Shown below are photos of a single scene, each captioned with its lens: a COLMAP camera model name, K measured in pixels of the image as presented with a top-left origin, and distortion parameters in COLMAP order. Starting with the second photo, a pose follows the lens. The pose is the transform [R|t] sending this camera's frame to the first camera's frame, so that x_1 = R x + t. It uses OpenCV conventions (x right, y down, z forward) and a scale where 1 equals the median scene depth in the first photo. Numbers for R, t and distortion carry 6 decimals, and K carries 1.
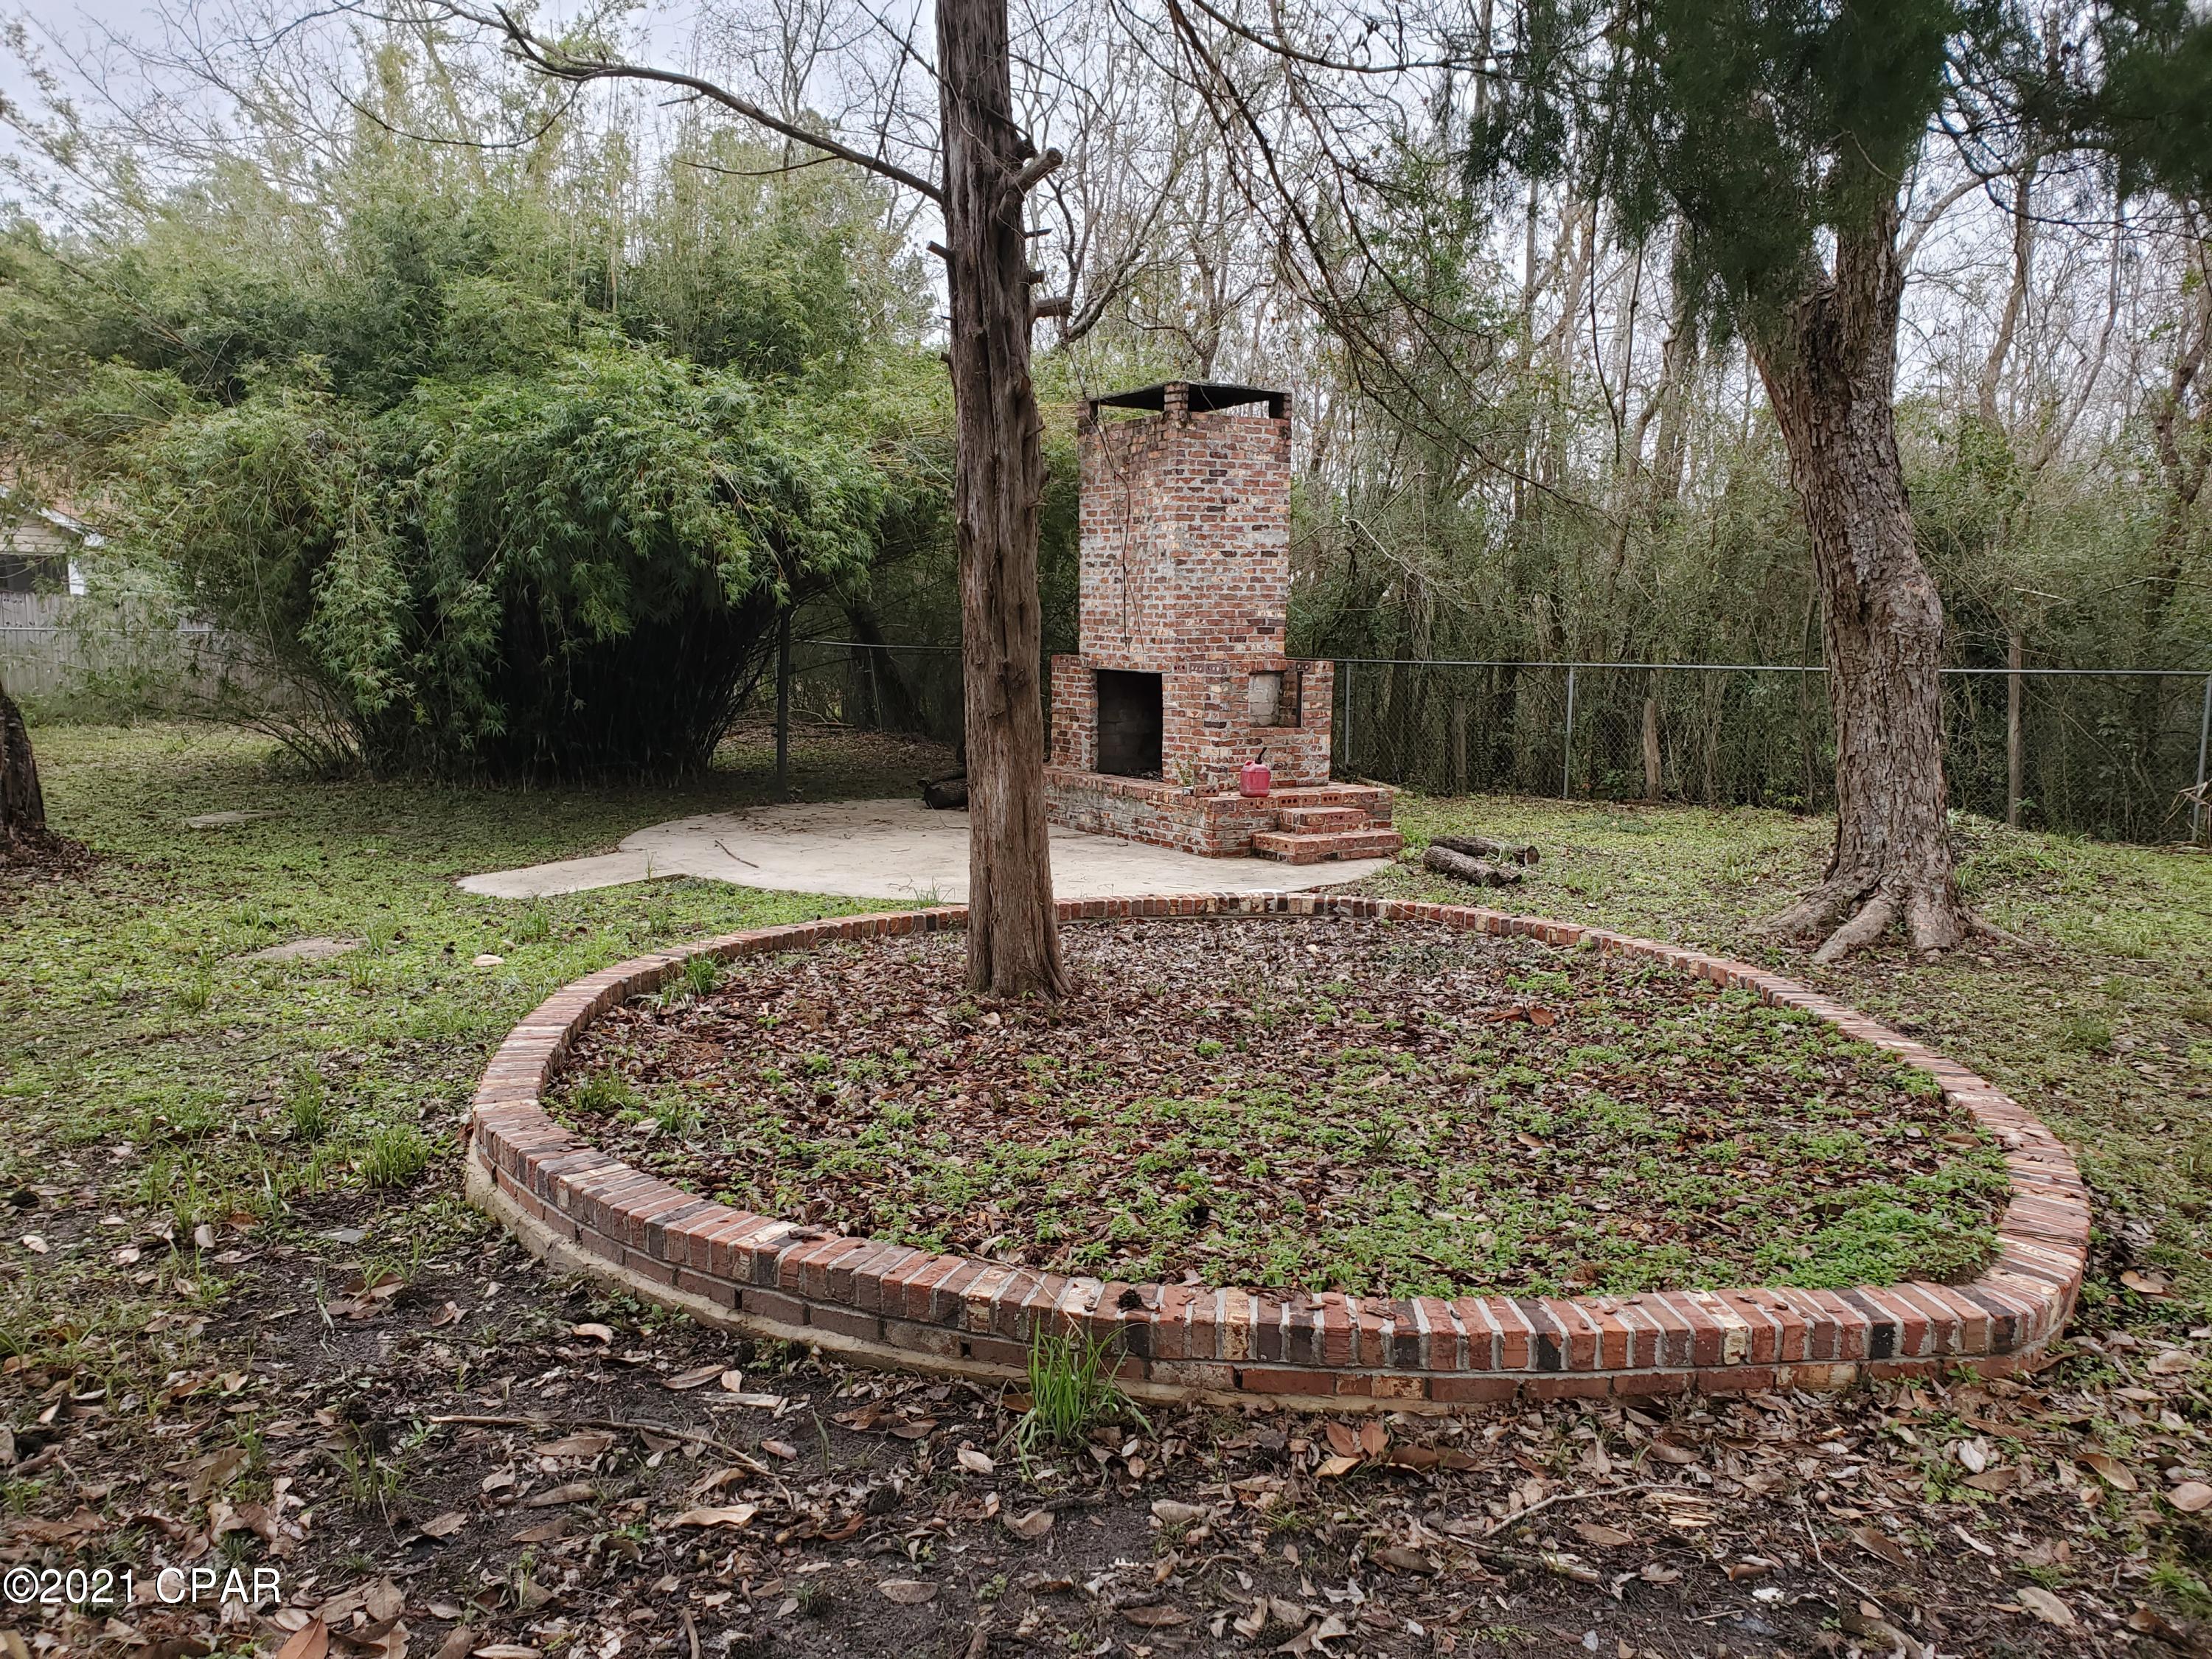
lens RADIAL K [[1692.5, 0, 1087.7], [0, 1692.5, 923.7], [0, 0, 1]] dist [0.040384, -0.004022]
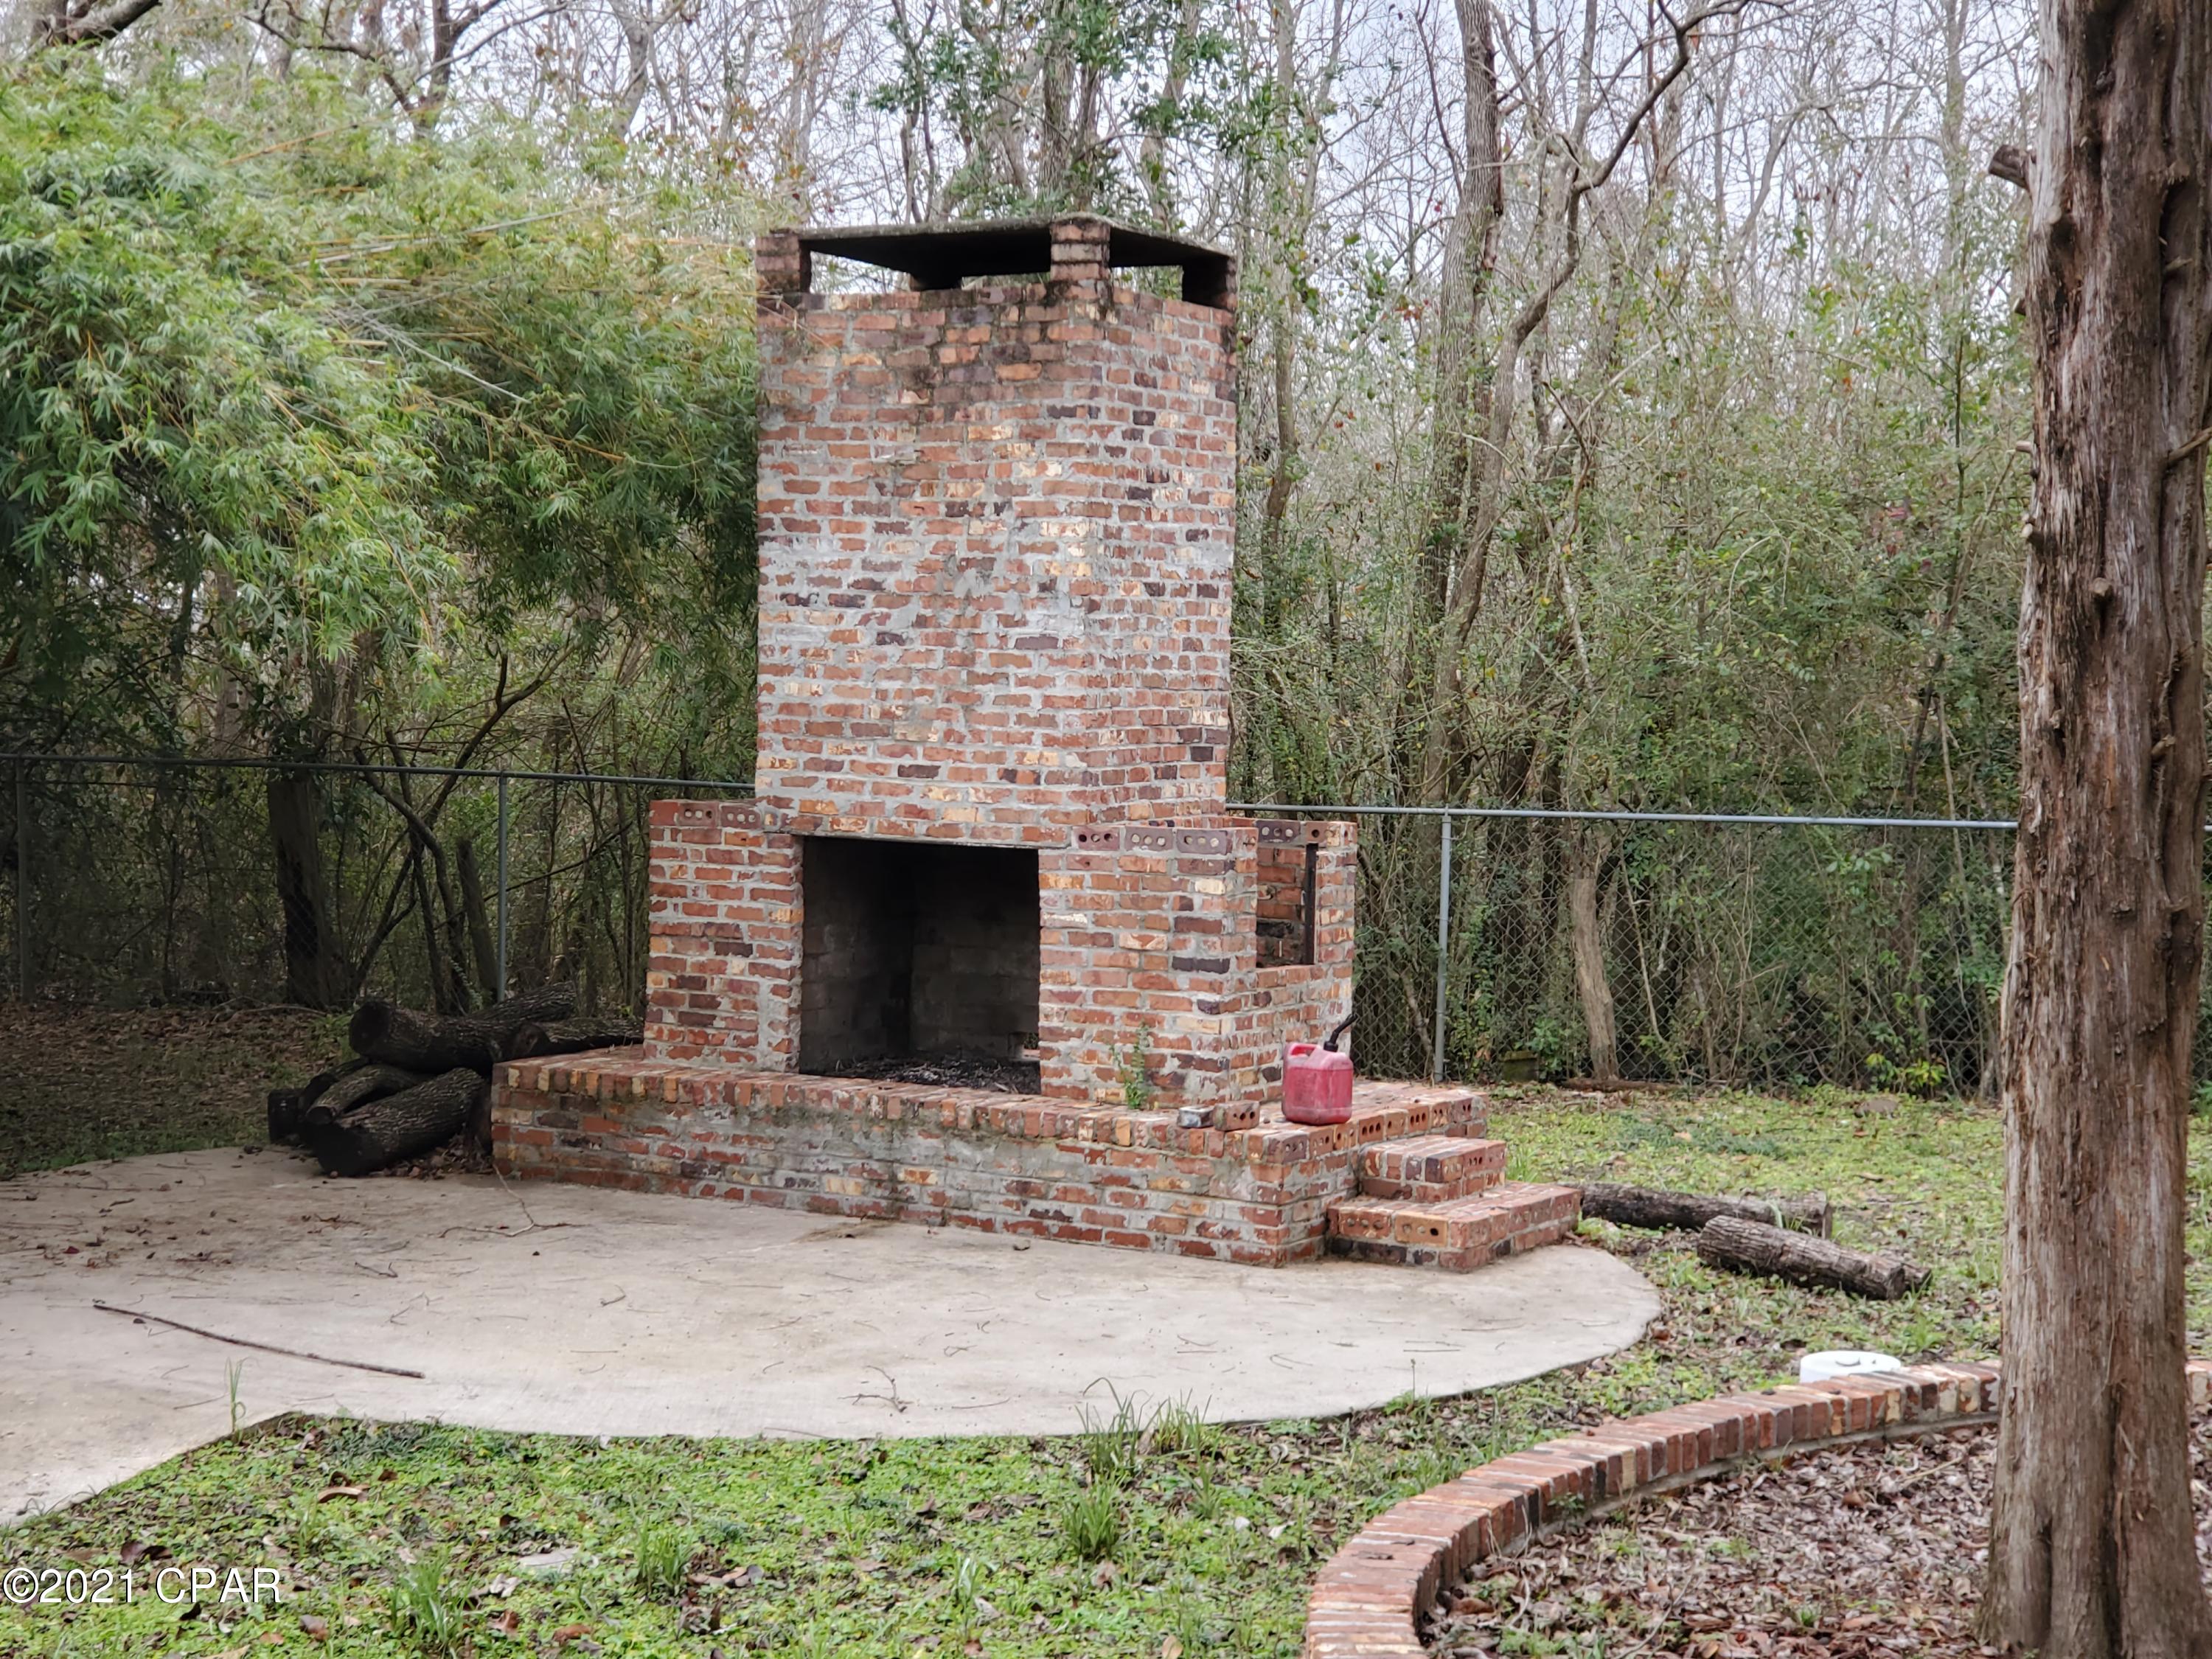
lens RADIAL K [[3534.5, 0, 1108.7], [0, 3534.5, 815.7], [0, 0, 1]] dist [-0.014441, 0.000000]
pose [[0.880902, -0.003206, 0.473288, -0.378073], [0.065357, 0.991221, -0.114930, -0.049209], [-0.468765, 0.132174, 0.873378, 0.183027]]
